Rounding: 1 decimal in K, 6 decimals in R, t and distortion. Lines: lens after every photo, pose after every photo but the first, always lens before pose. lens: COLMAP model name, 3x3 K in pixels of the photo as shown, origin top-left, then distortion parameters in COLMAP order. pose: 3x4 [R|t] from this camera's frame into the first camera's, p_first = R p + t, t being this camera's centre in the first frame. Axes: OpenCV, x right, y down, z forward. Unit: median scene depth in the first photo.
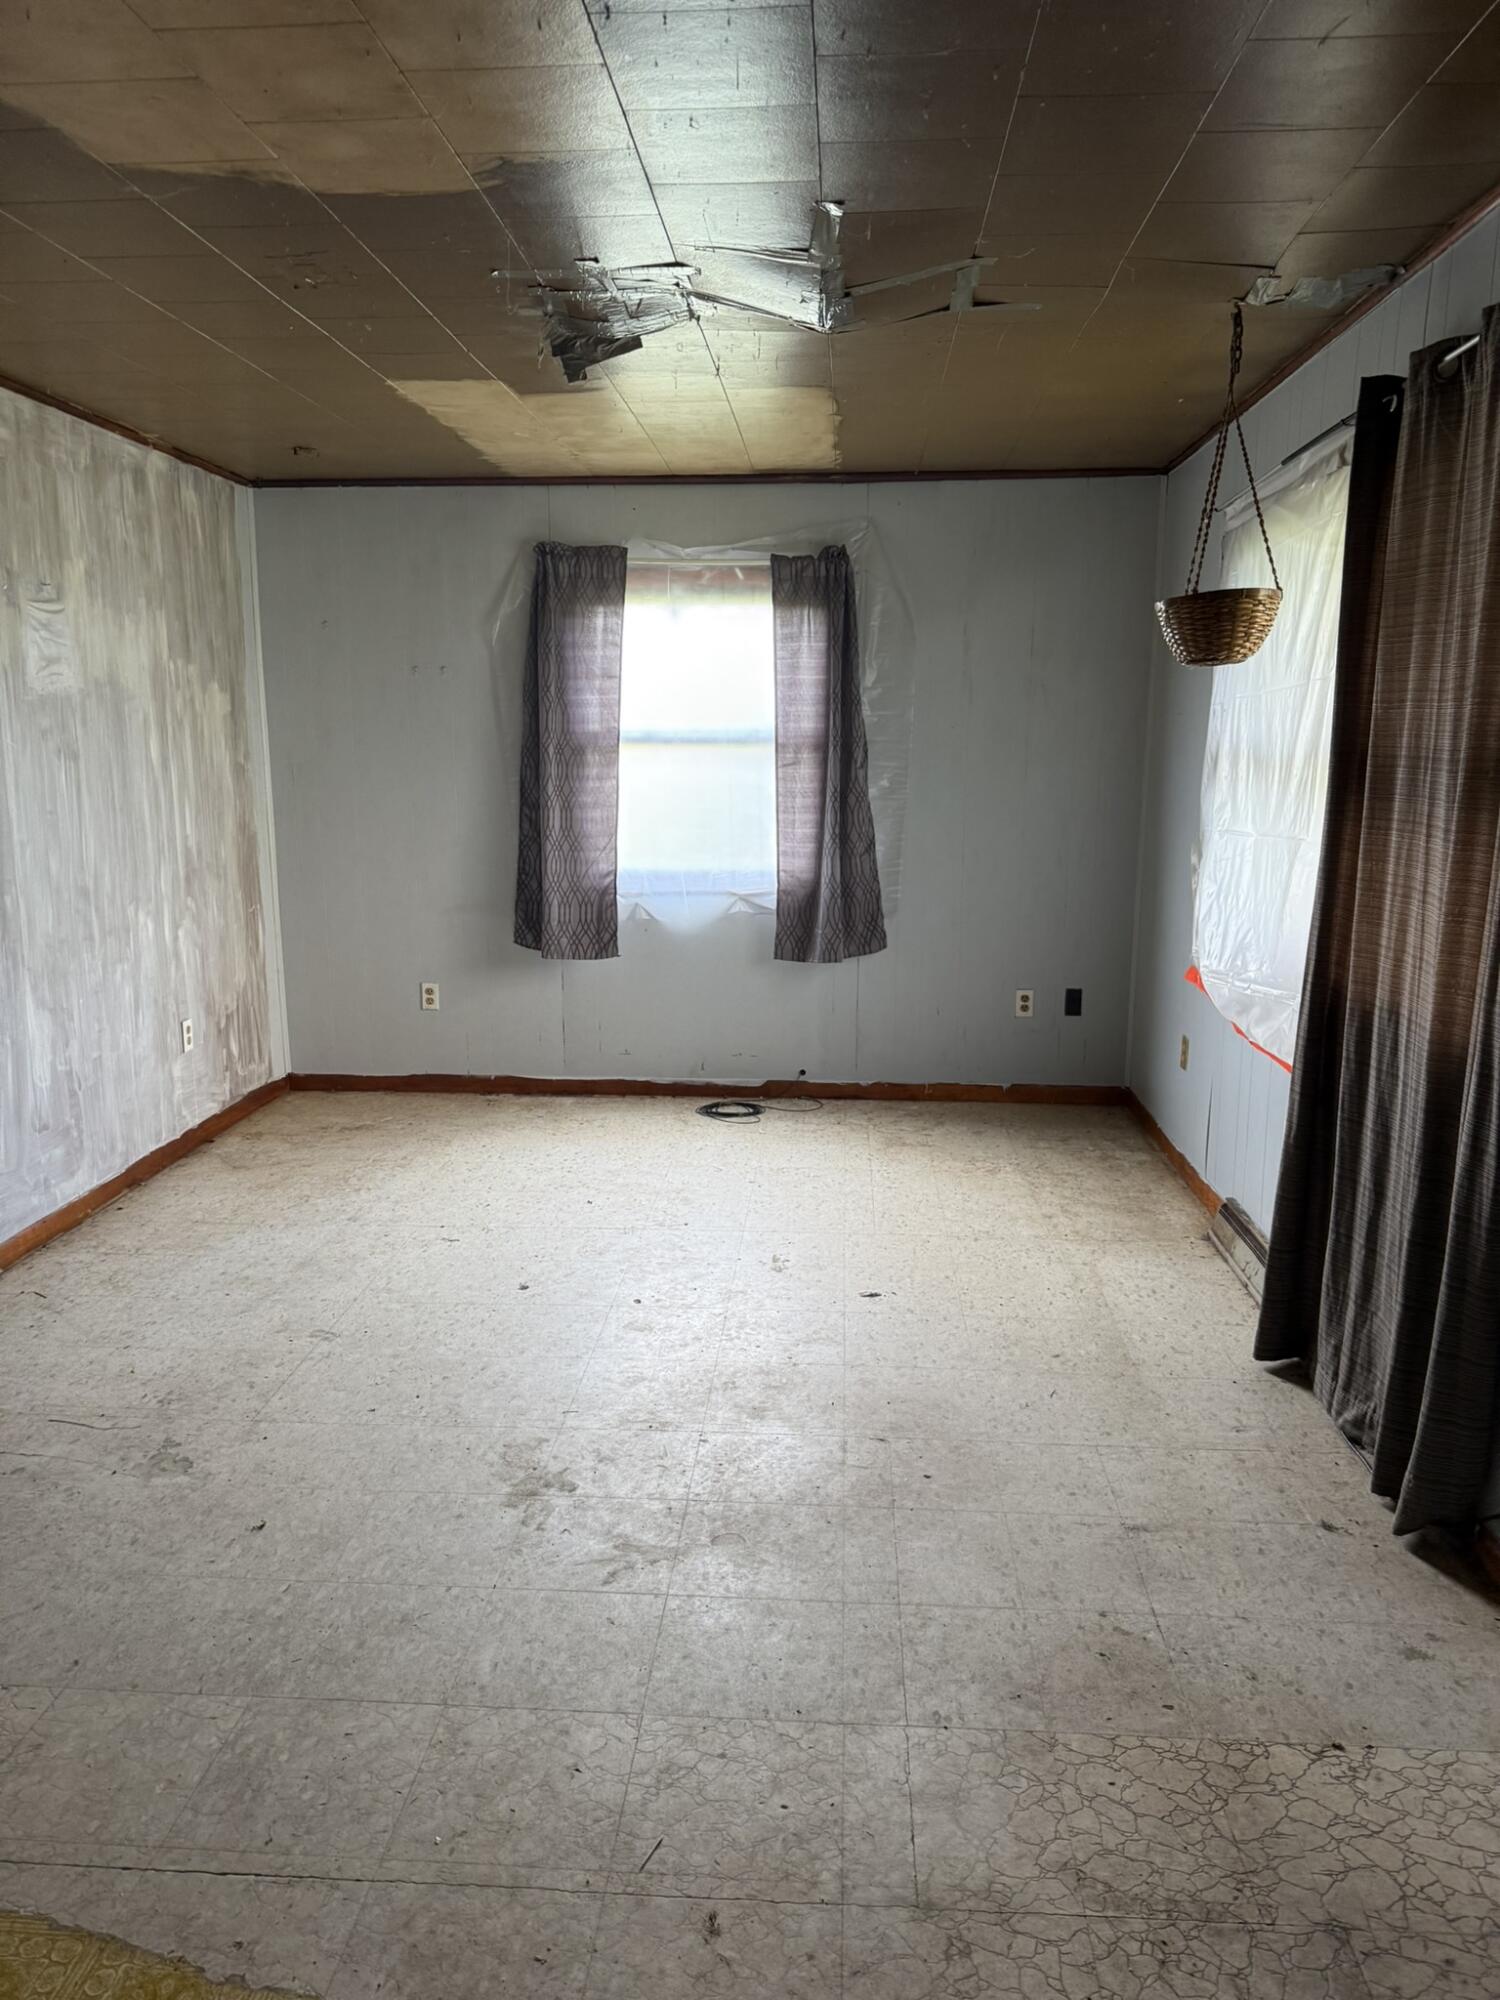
lens RADIAL K [[1421.6, 0, 749.0], [0, 1421.6, 1006.1], [0, 0, 1]] dist [0.045313, -0.063464]
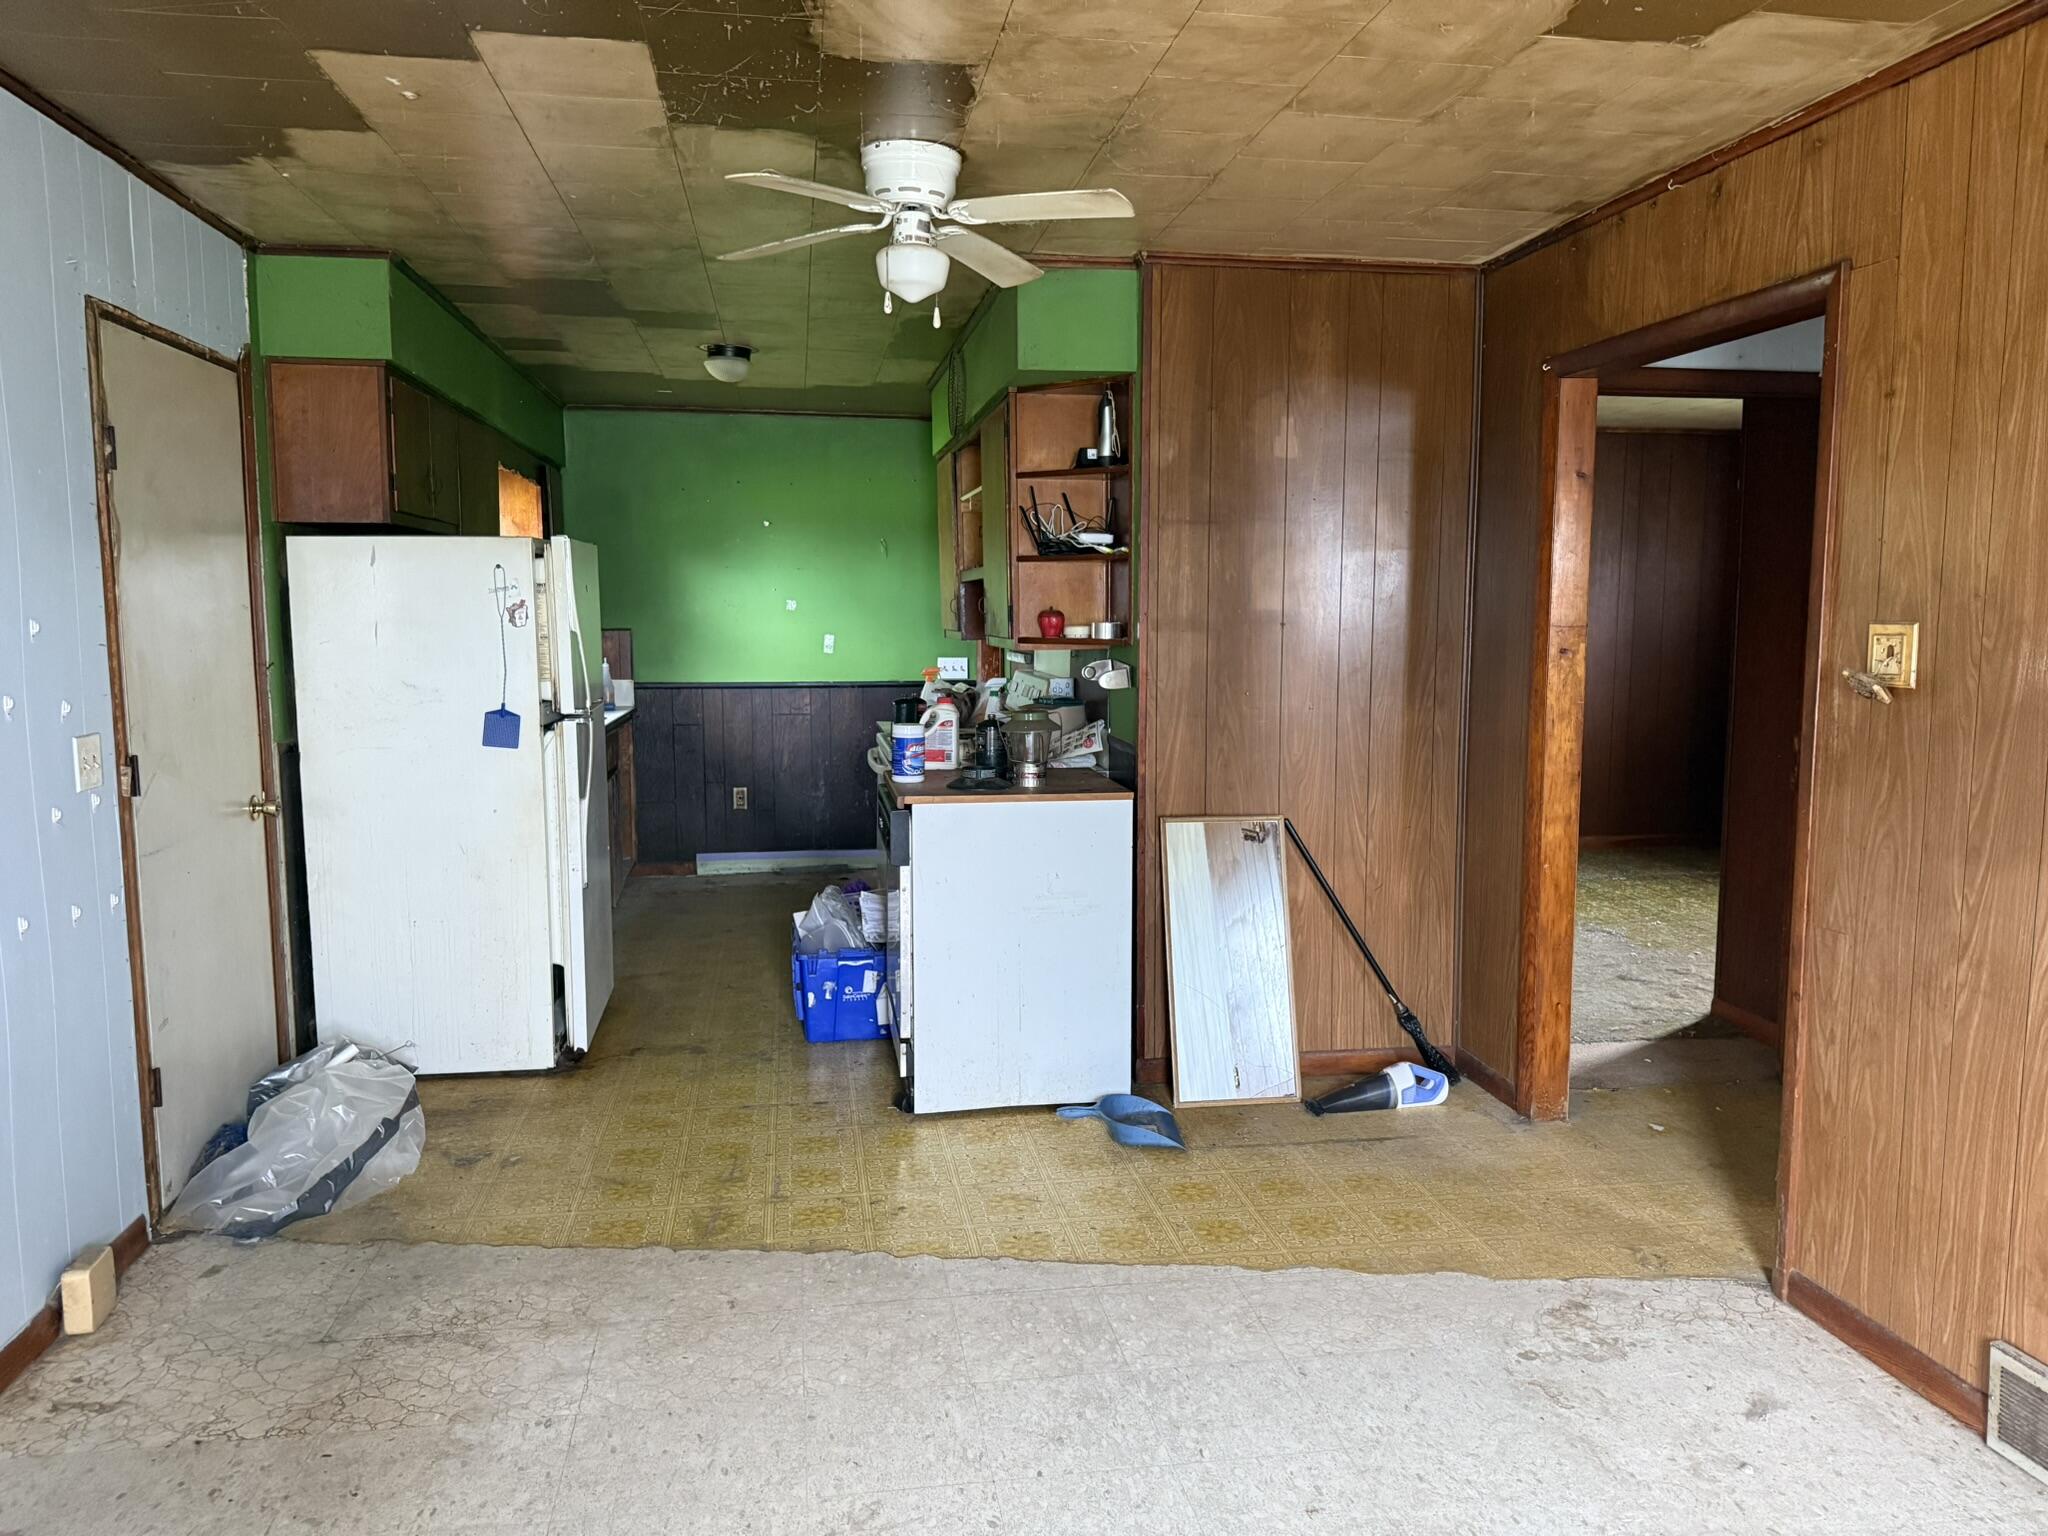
lens RADIAL K [[1455.7, 0, 1021.5], [0, 1455.7, 770.2], [0, 0, 1]] dist [0.045313, -0.063464]
pose [[-0.974359, 0.023108, -0.223811, 0.011532], [-0.044901, 0.954735, 0.294050, -0.391988], [0.220475, 0.296560, -0.929216, 2.120151]]
